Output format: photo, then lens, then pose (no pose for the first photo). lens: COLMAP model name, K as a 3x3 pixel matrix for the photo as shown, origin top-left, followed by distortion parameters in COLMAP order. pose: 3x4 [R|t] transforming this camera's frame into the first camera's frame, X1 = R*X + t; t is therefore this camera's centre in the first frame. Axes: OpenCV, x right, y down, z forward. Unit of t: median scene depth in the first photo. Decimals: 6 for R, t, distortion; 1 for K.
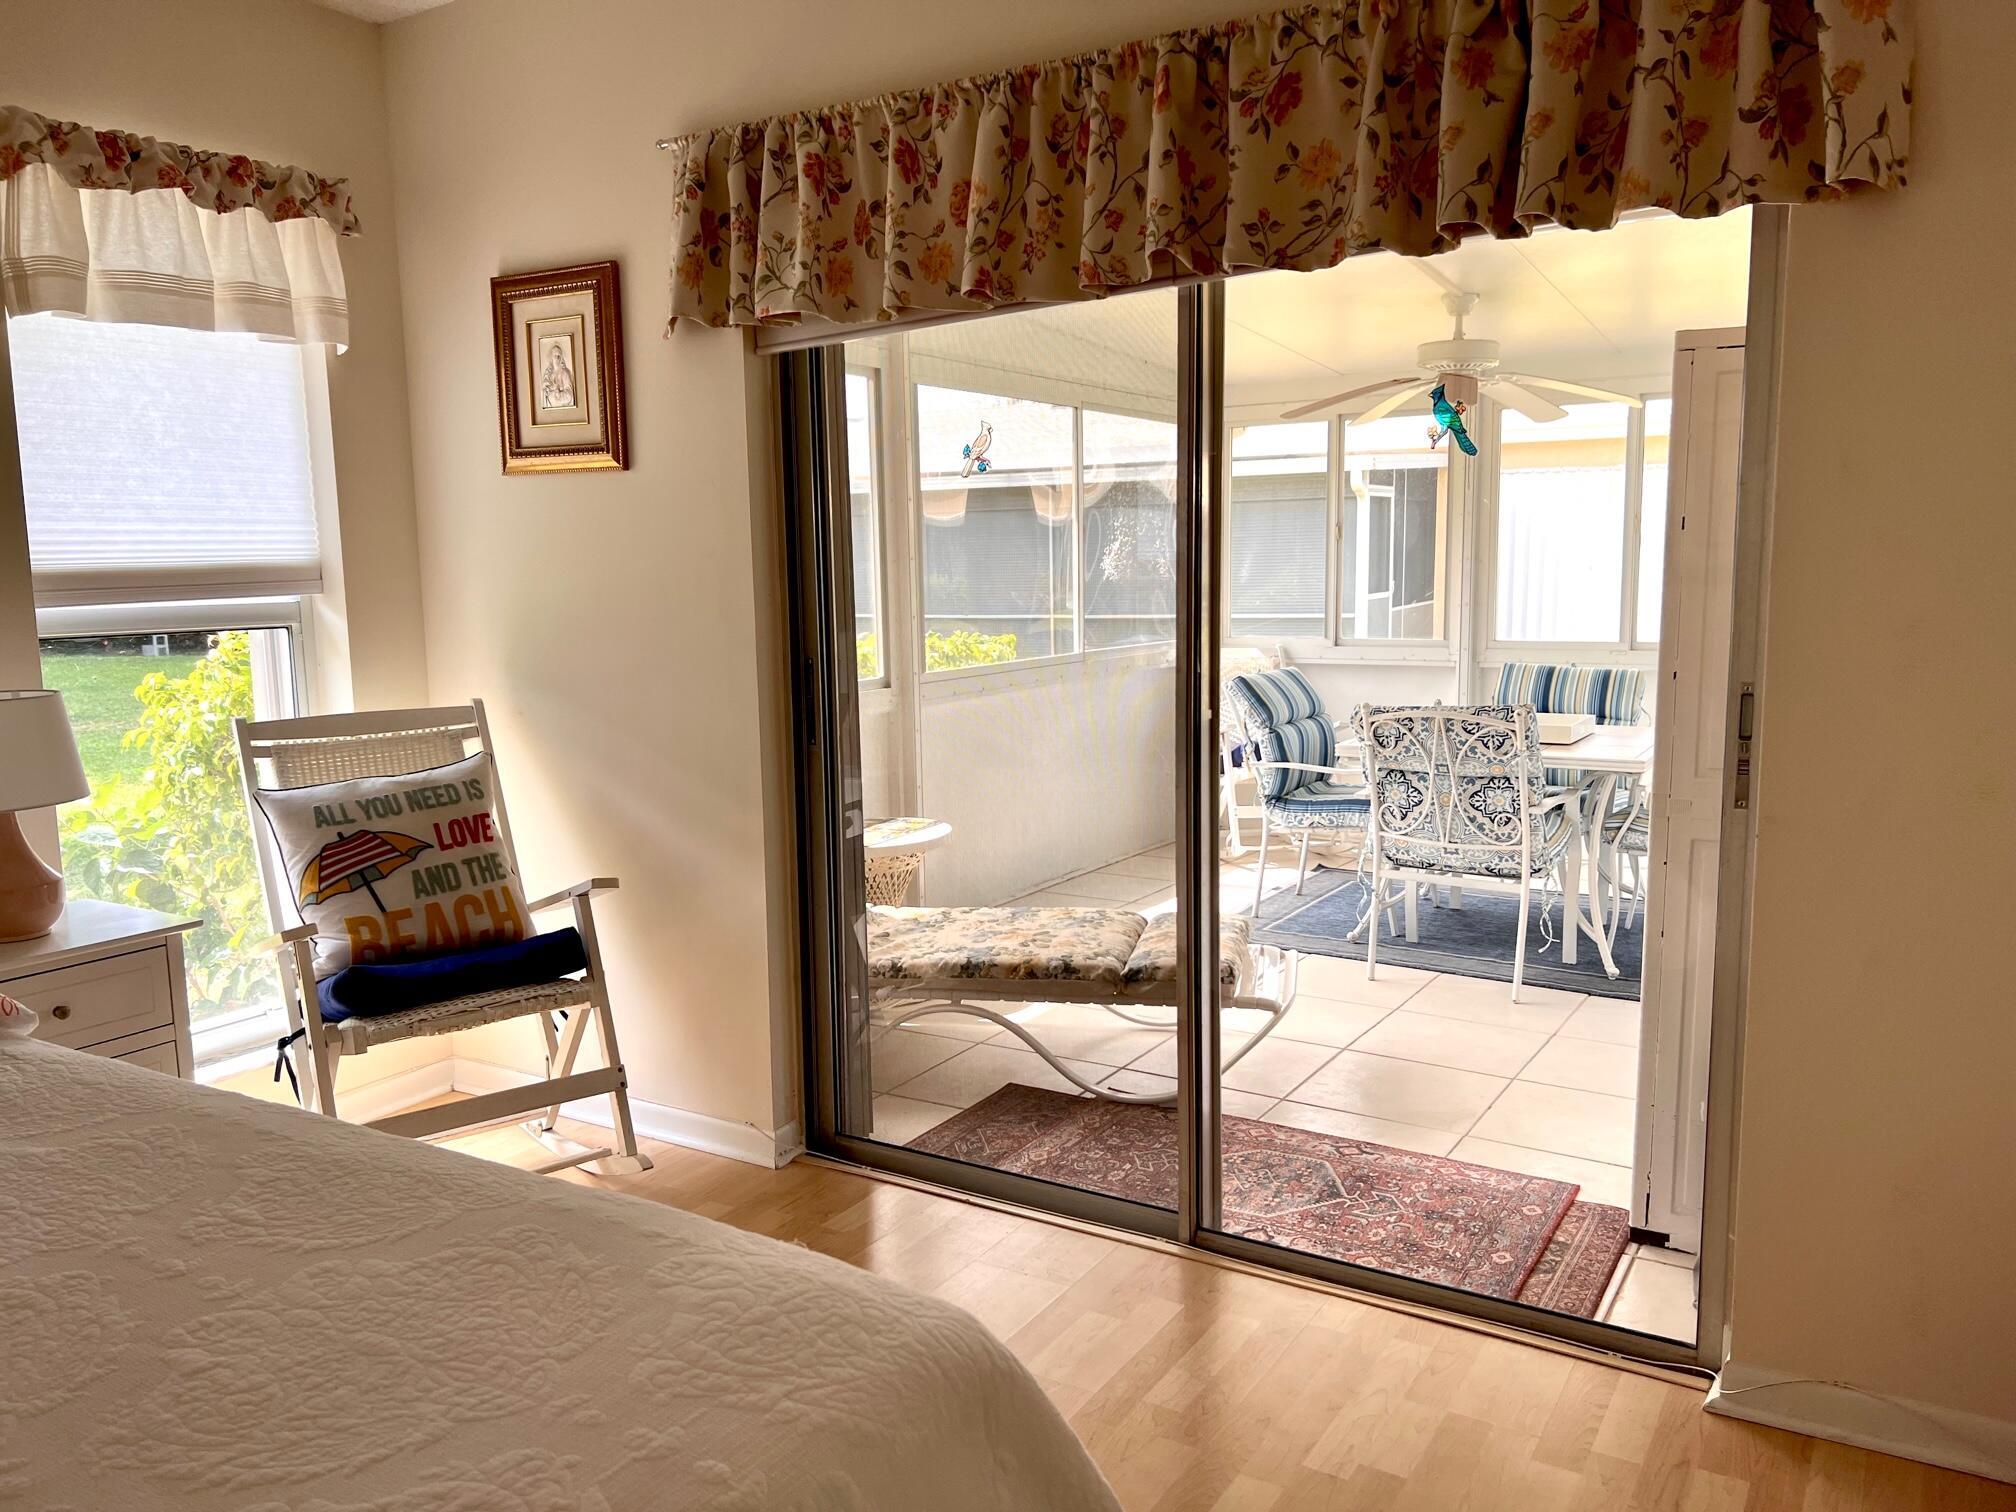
lens RADIAL K [[1518.8, 0, 1022.0], [0, 1518.8, 768.4], [0, 0, 1]] dist [0.027933, -0.027828]
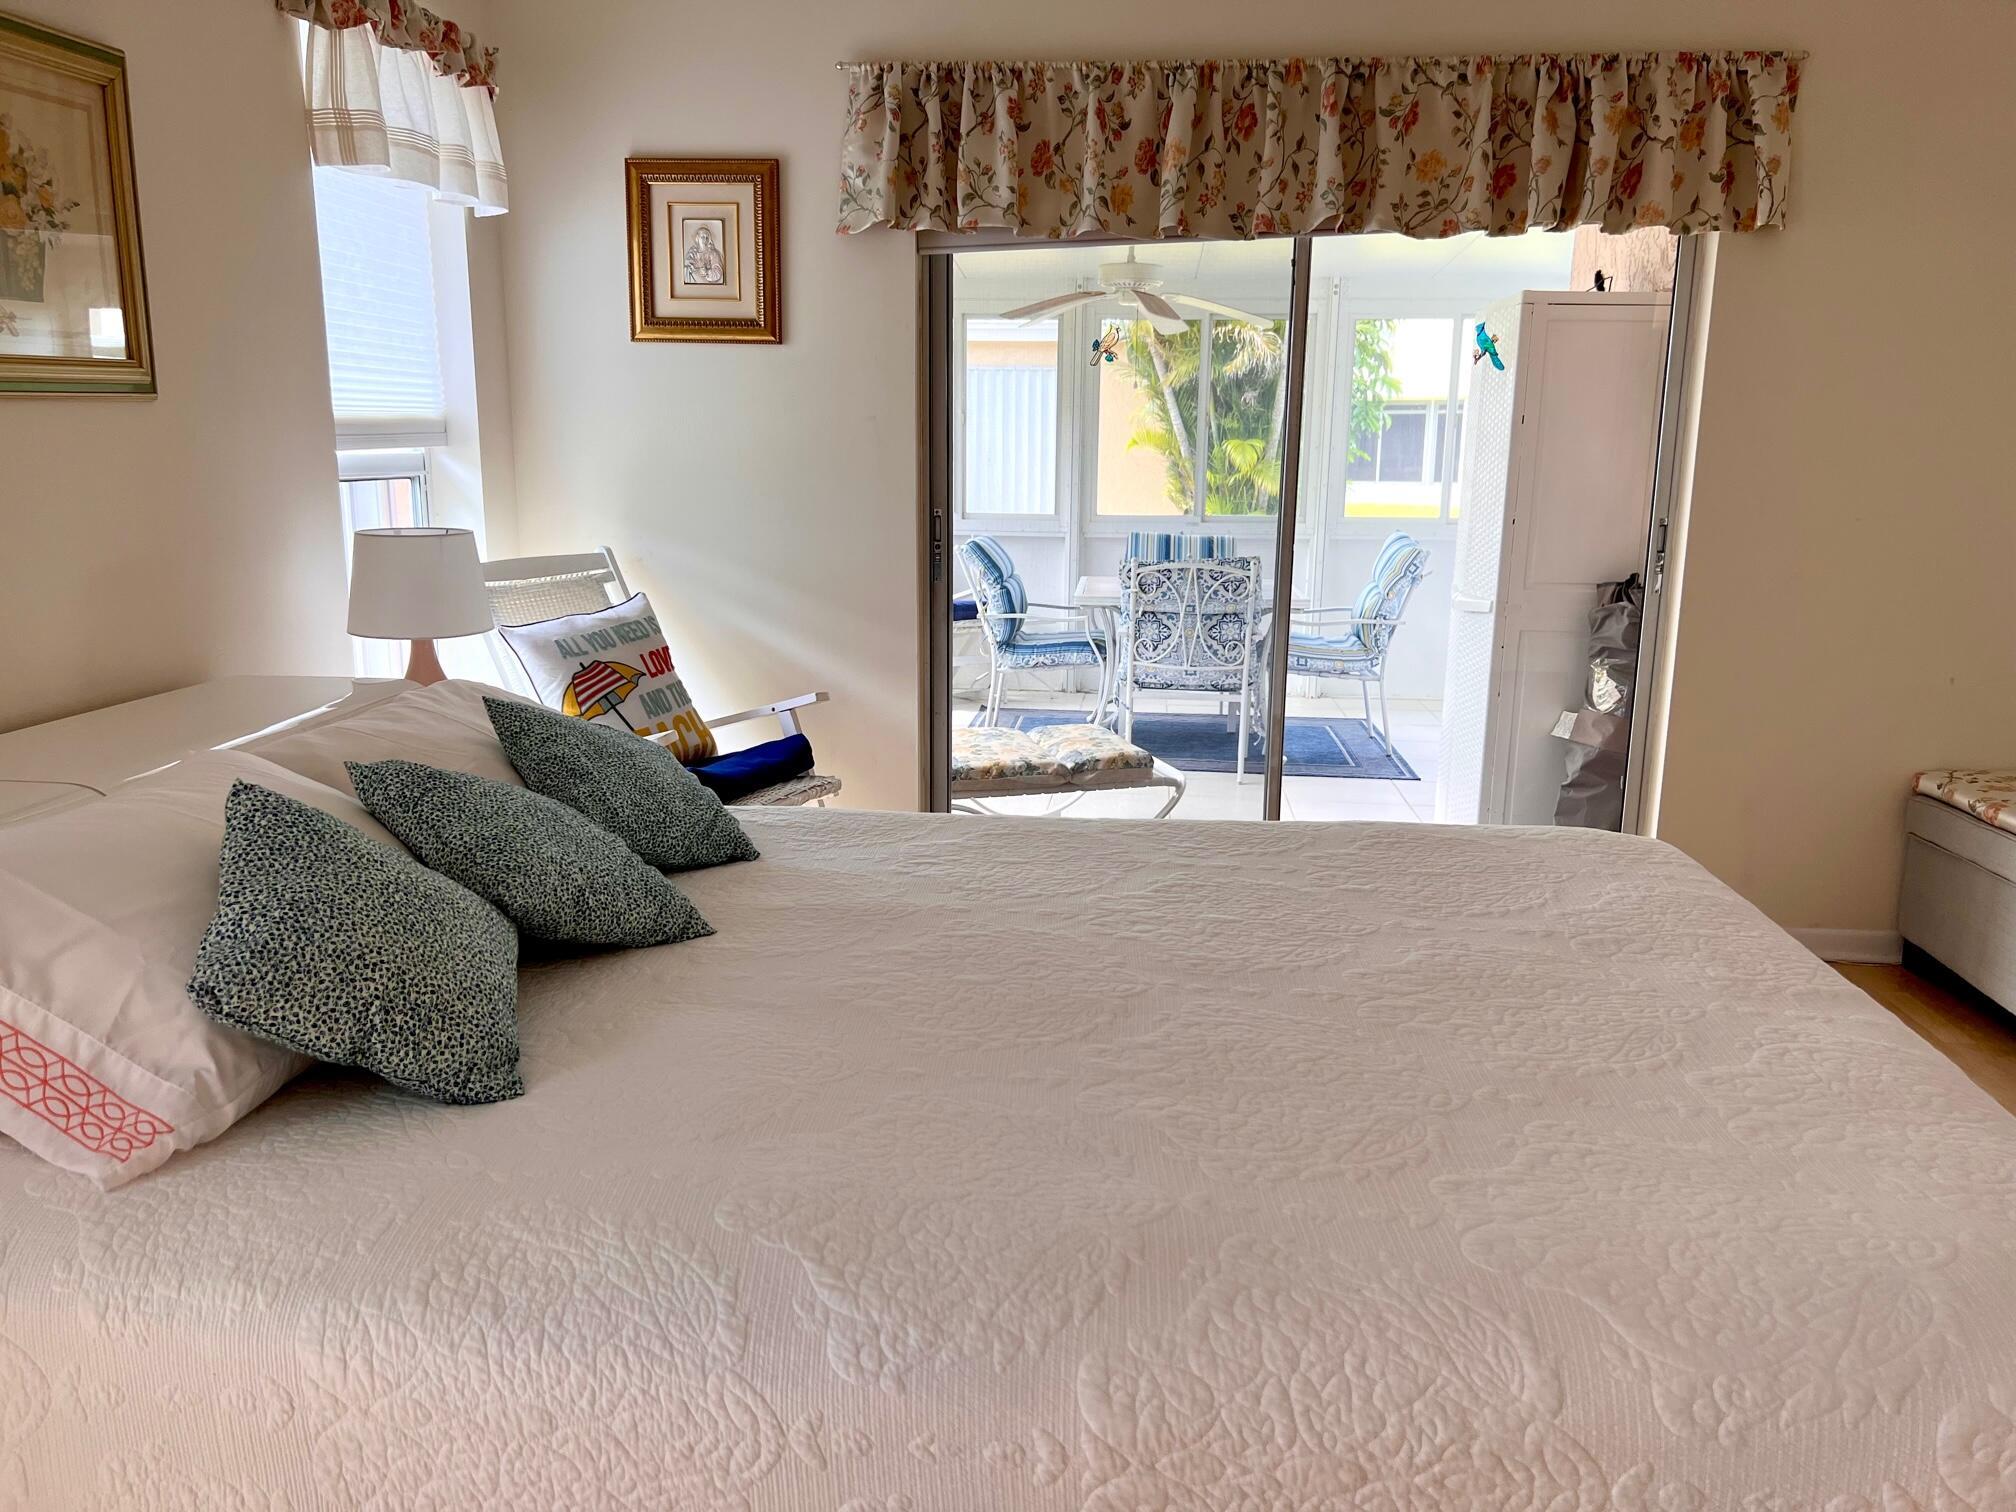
lens RADIAL K [[1603.5, 0, 914.8], [0, 1603.5, 792.6], [0, 0, 1]] dist [0.011035, 0.007431]
pose [[0.894662, -0.069498, 0.441304, -0.746248], [0.036924, 0.995949, 0.081990, 0.048798], [-0.445214, -0.057059, 0.893604, -0.160714]]
